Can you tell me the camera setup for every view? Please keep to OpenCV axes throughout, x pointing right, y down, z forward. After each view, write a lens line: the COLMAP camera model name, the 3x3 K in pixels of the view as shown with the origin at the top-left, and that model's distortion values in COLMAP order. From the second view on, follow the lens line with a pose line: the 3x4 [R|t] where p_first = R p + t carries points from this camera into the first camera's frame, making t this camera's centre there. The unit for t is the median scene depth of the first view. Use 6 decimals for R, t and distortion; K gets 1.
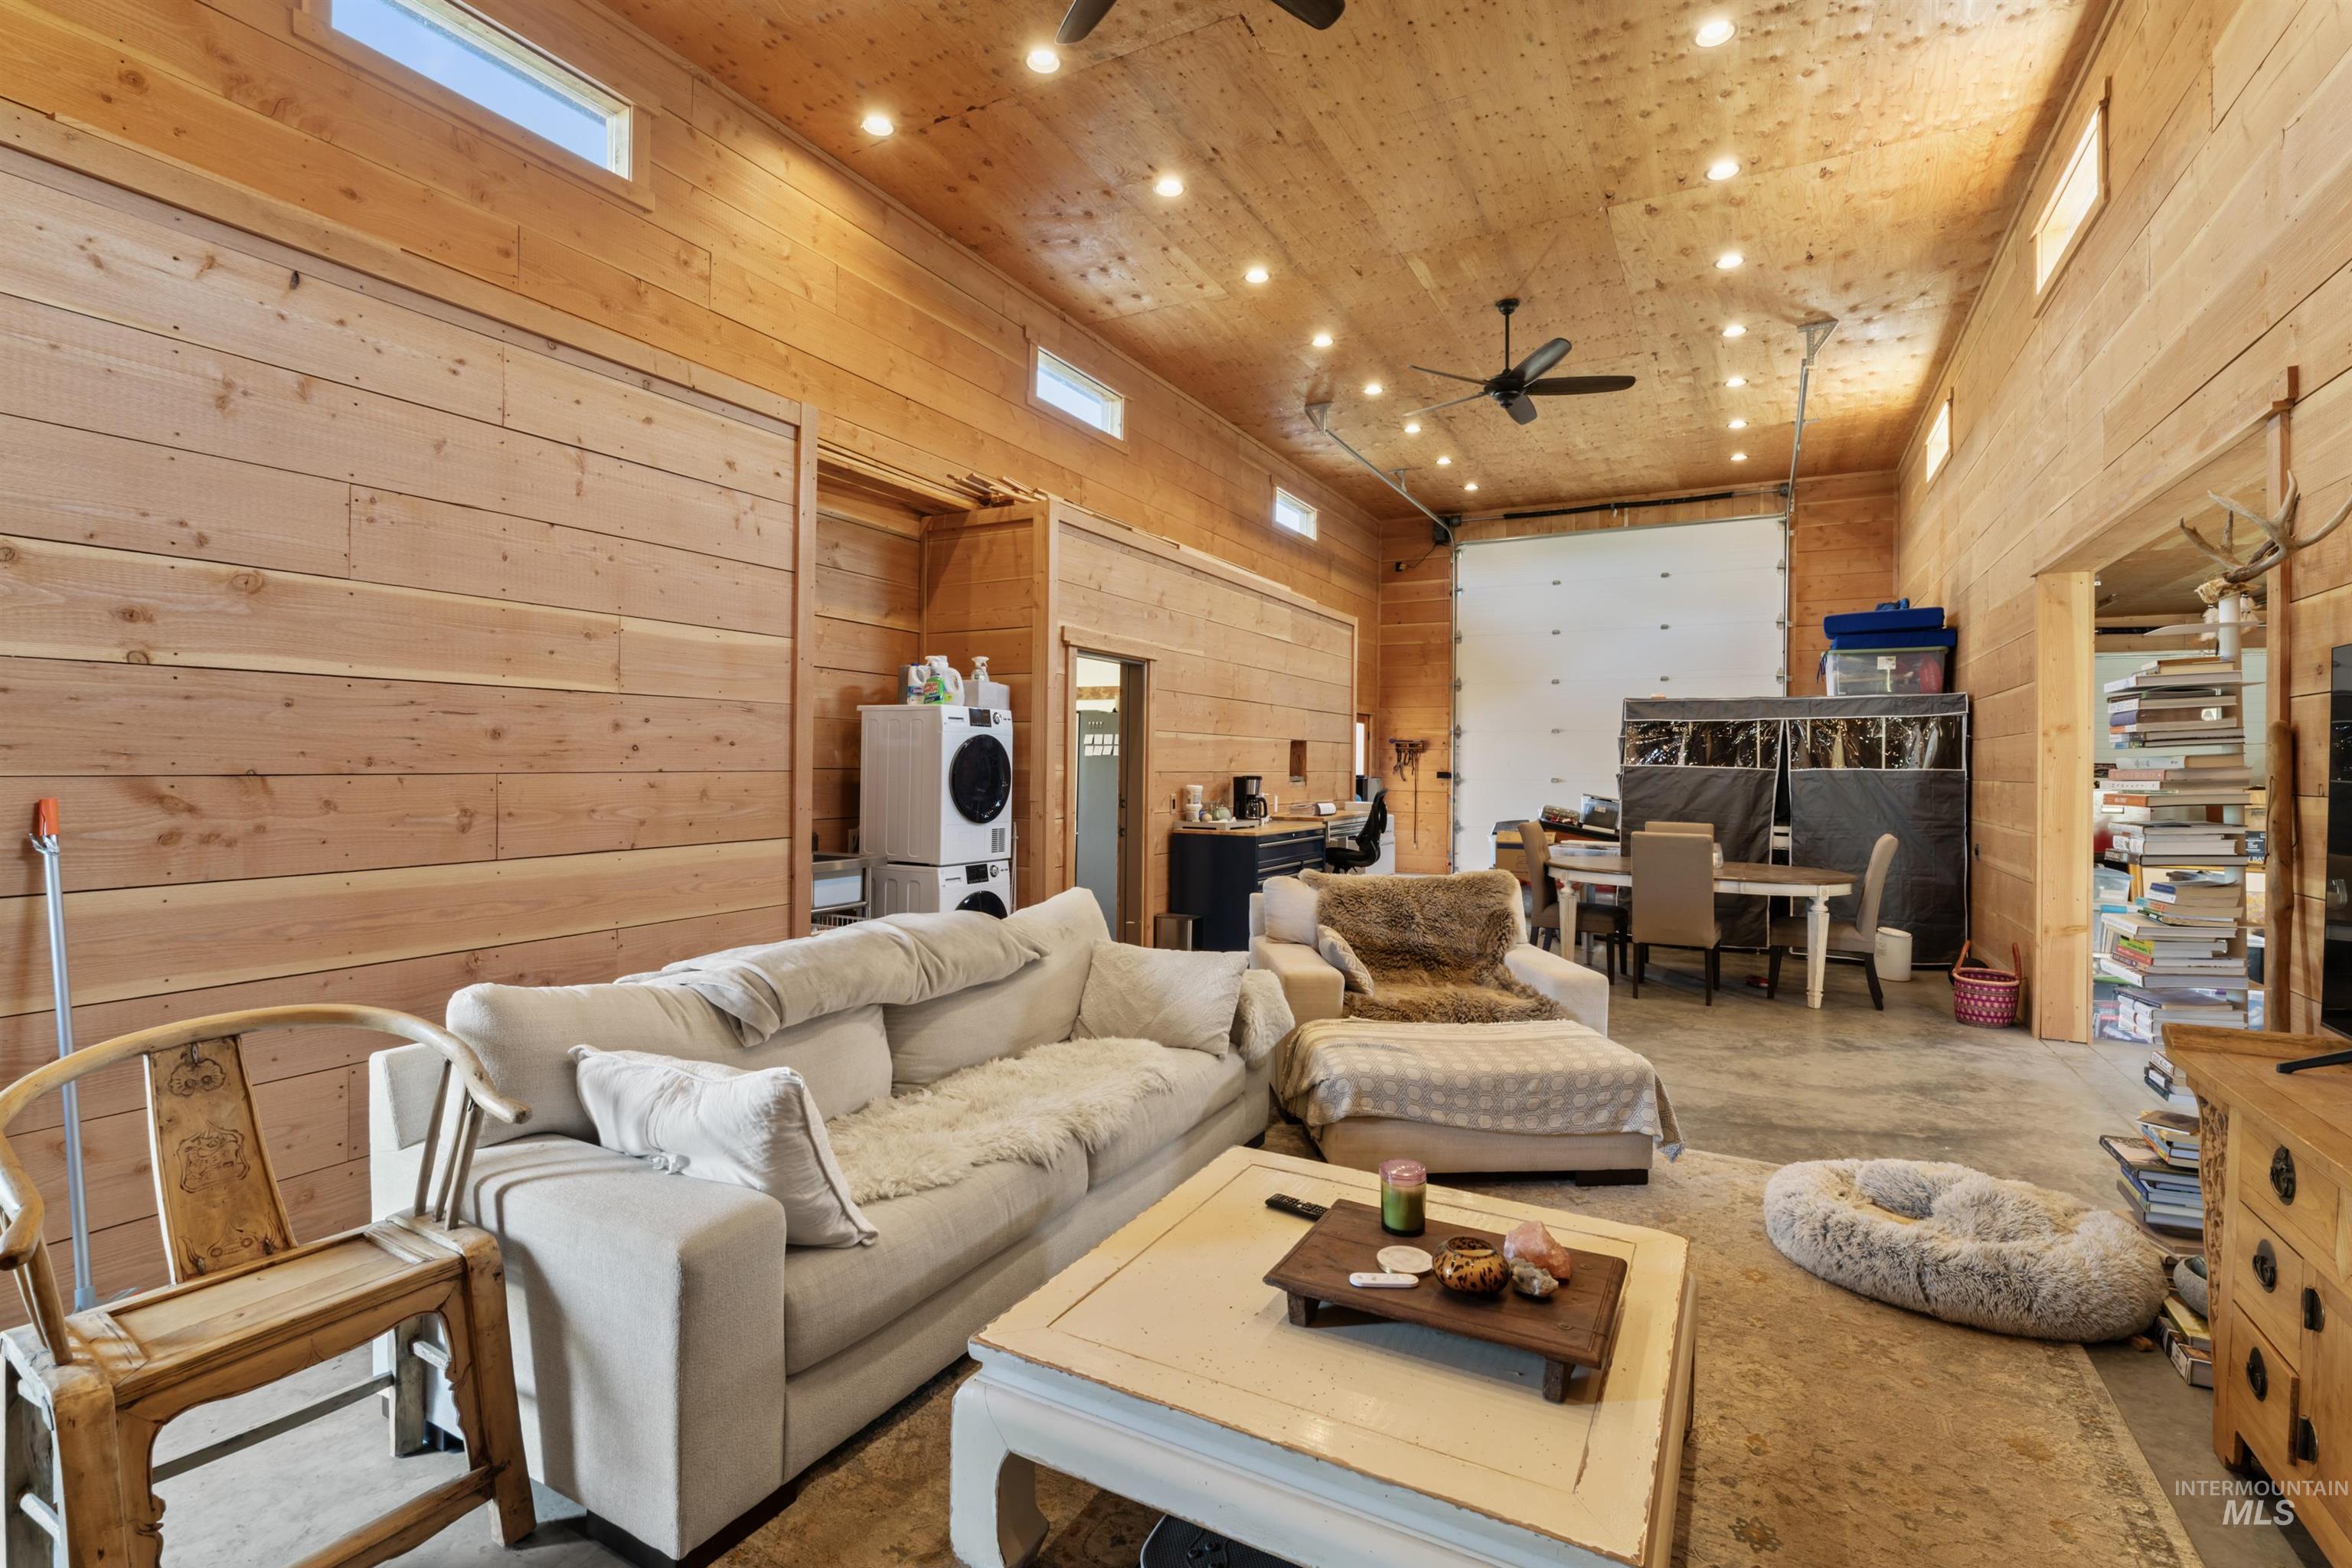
lens RADIAL K [[1061.9, 0, 1167.8], [0, 1061.9, 754.9], [0, 0, 1]] dist [-0.003256, -0.002214]
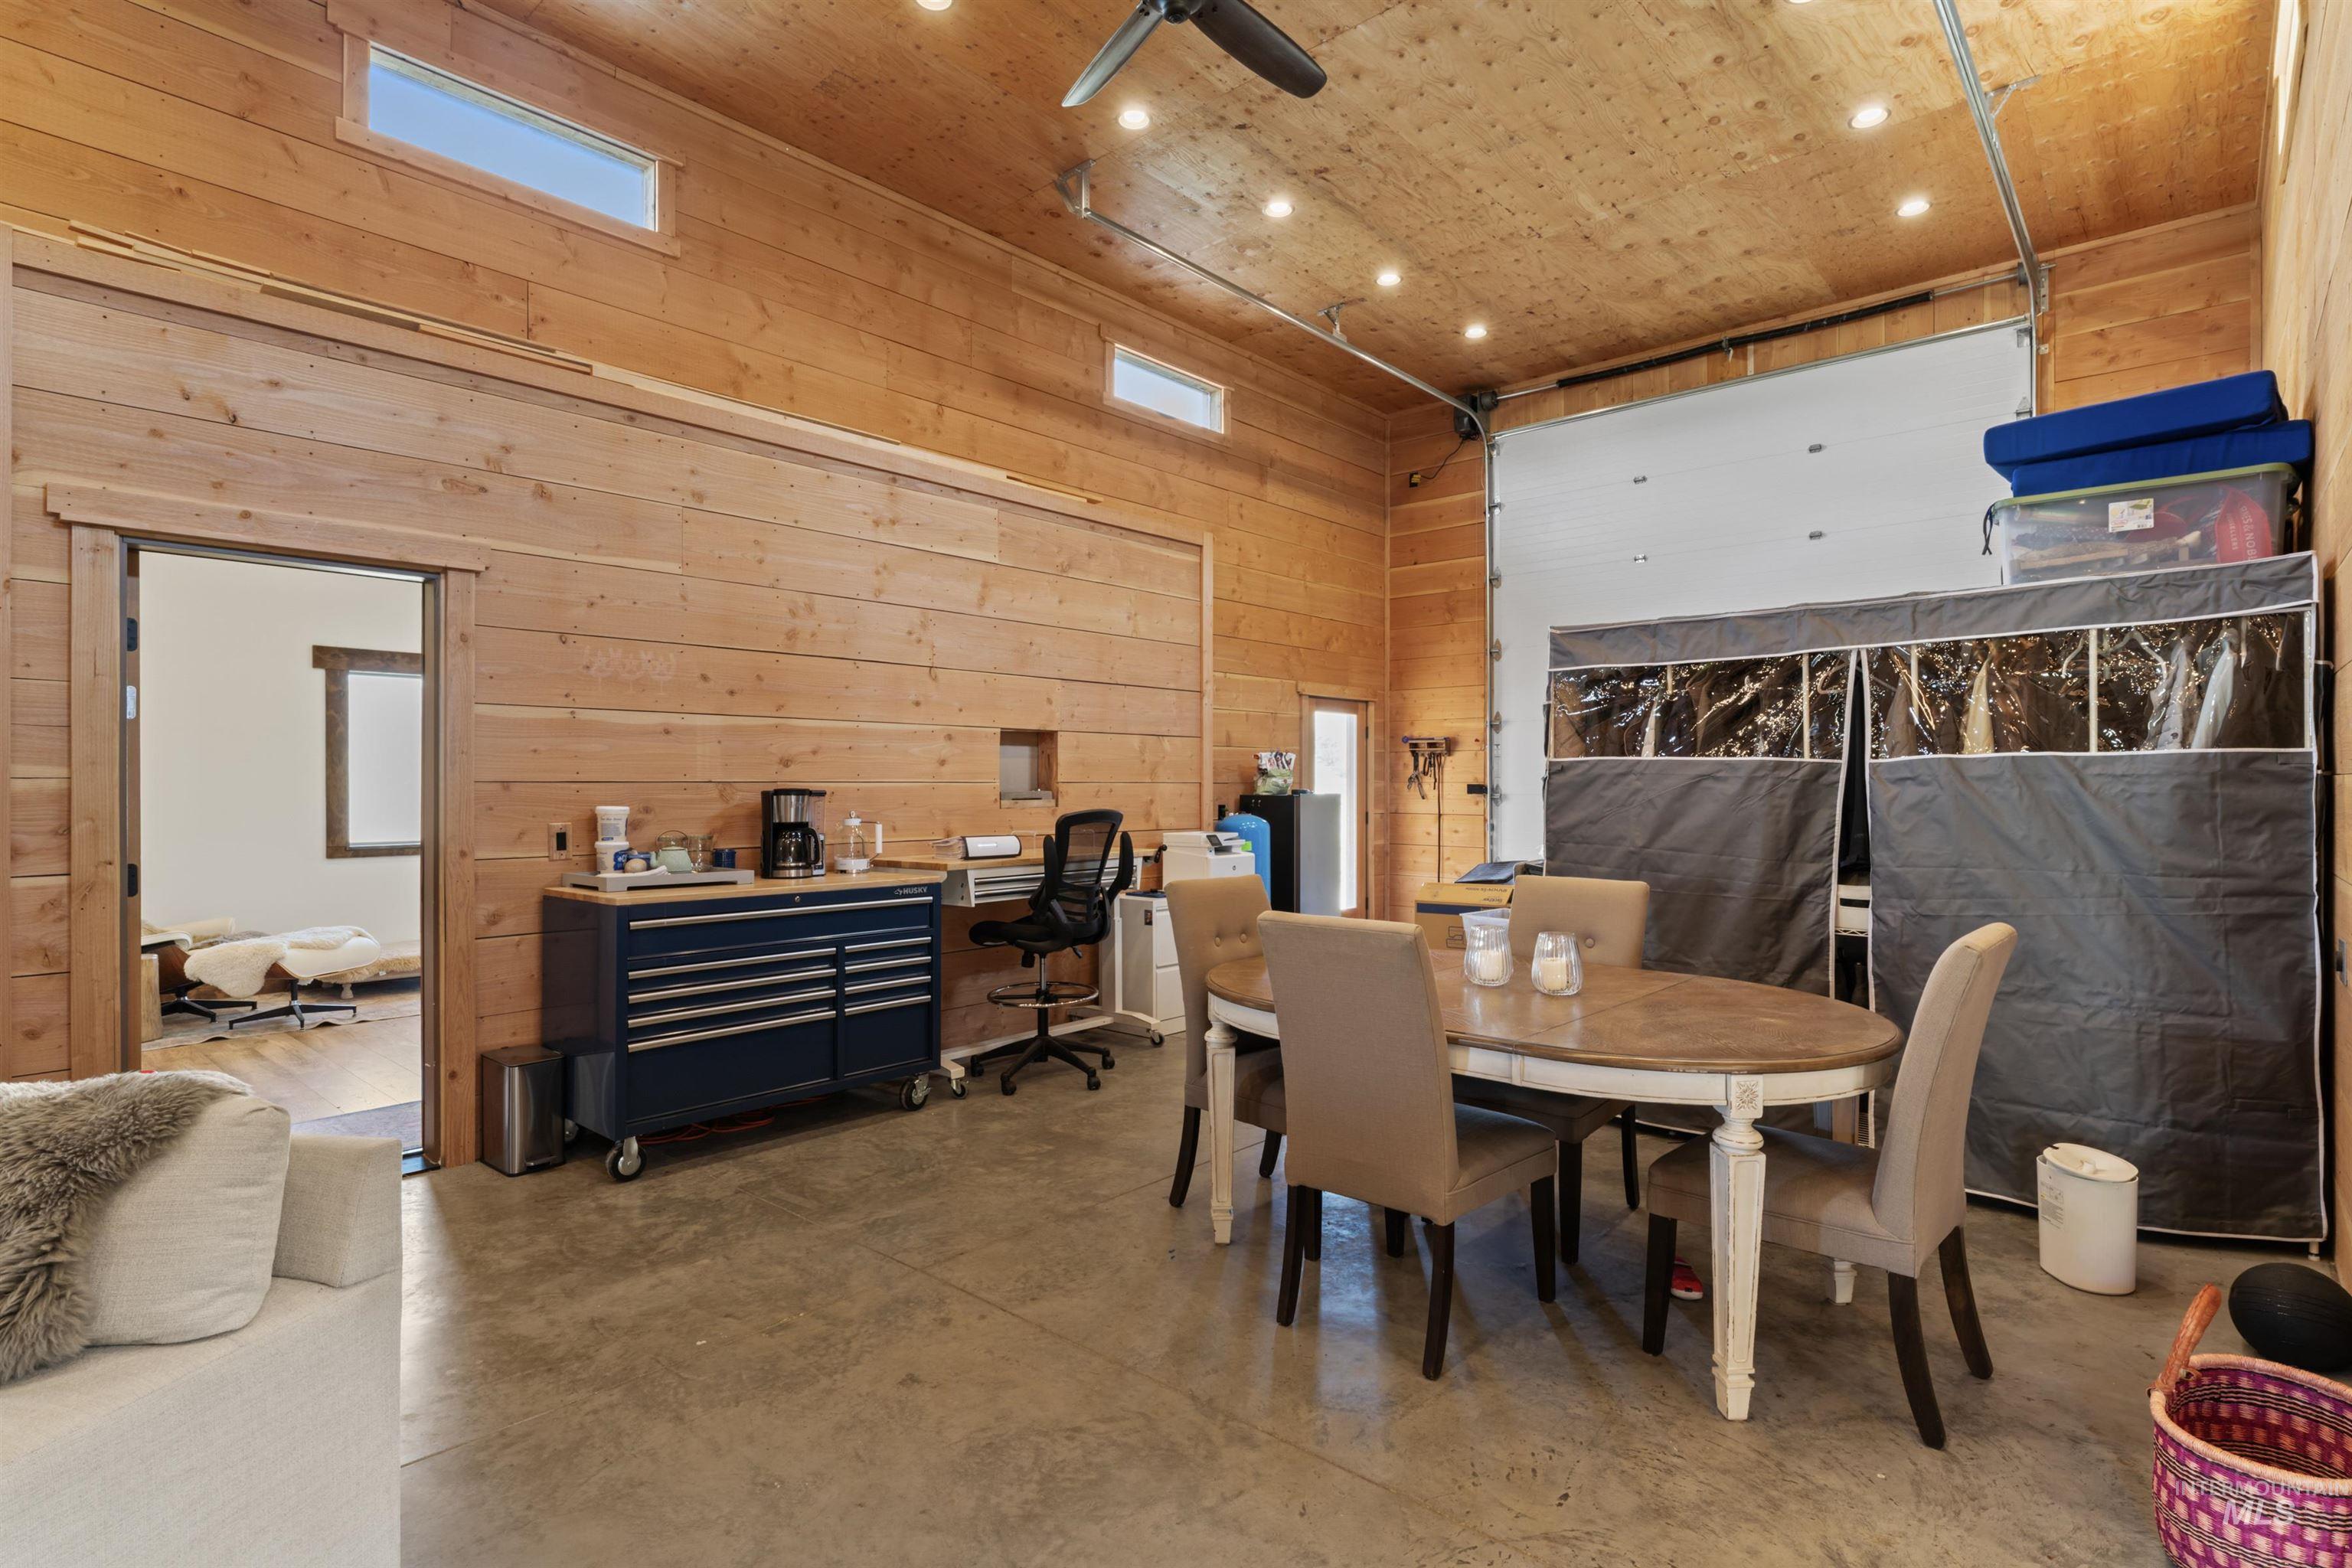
lens RADIAL K [[1152.2, 0, 1164.9], [0, 1152.2, 782.3], [0, 0, 1]] dist [-0.007014, 0.000406]
pose [[0.974830, -0.012841, -0.222580, 0.273442], [0.013711, 0.999903, 0.002365, 0.012241], [0.222528, -0.005358, 0.974912, 0.311376]]
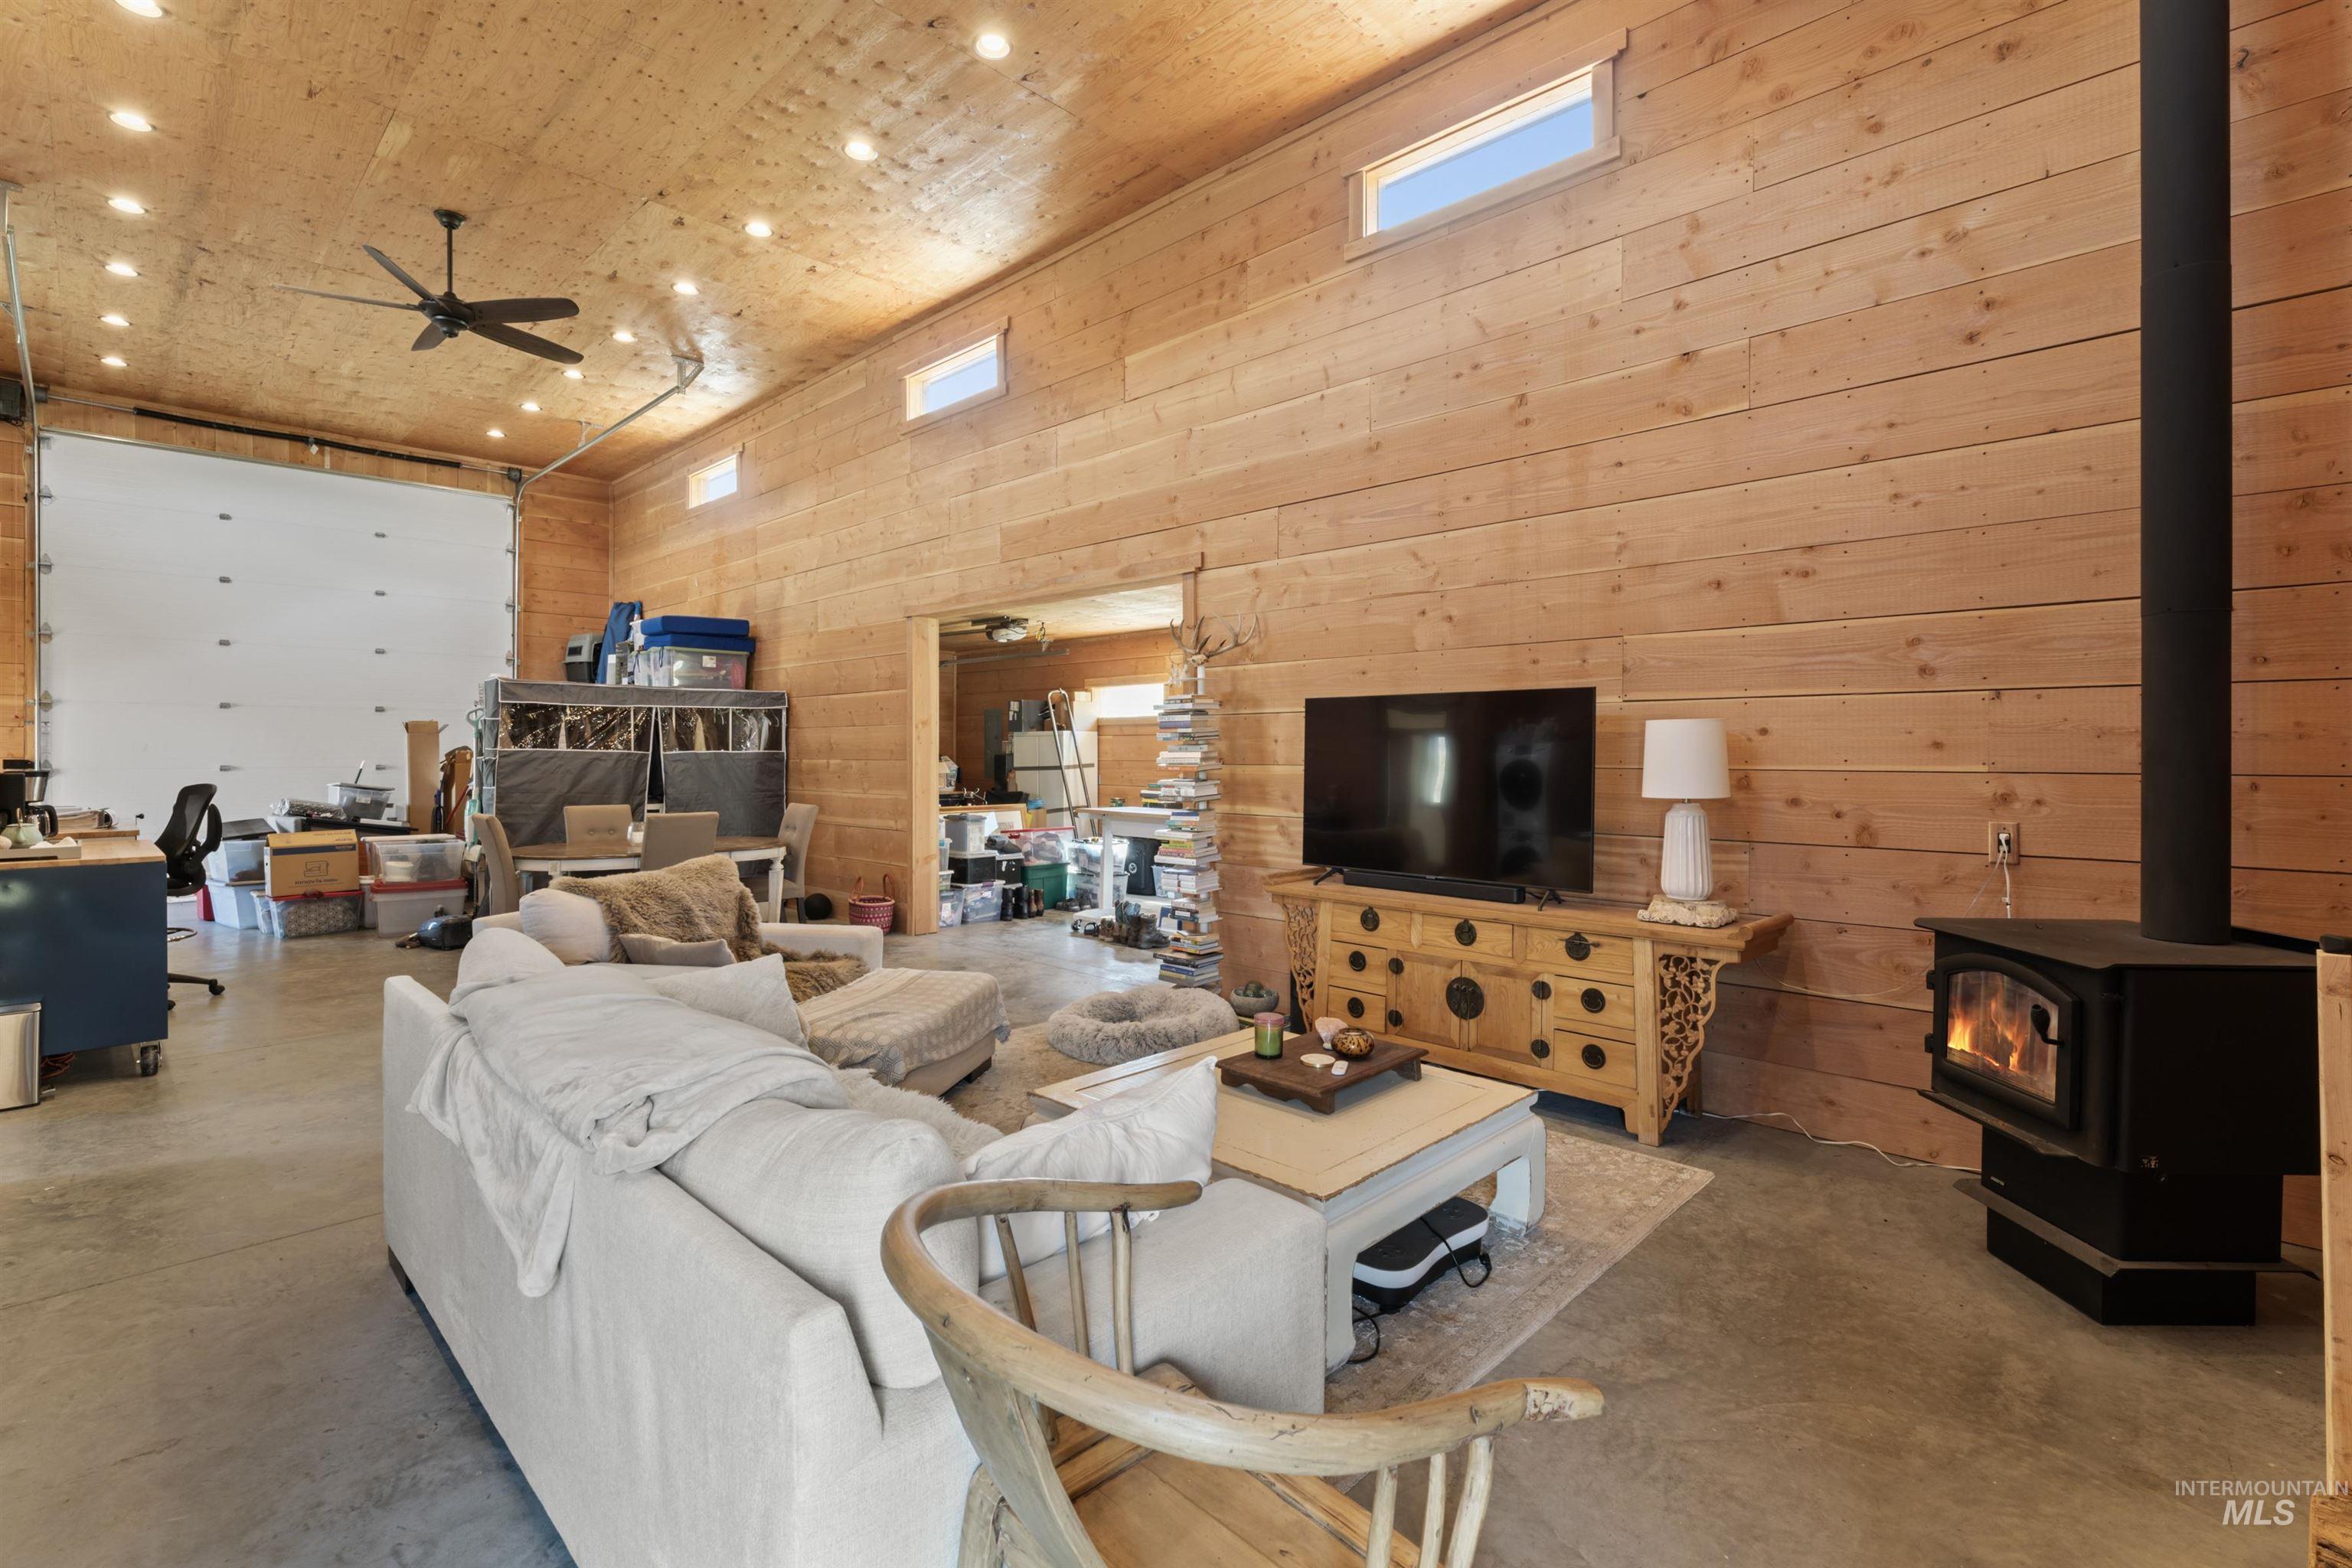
lens RADIAL K [[1061.9, 0, 1169.2], [0, 1061.9, 760.7], [0, 0, 1]] dist [-0.003256, -0.002214]
pose [[0.268736, -0.017779, 0.963050, -0.230972], [-0.006781, 0.999770, 0.020349, -0.002451], [-0.963190, -0.011999, 0.268553, 0.127822]]
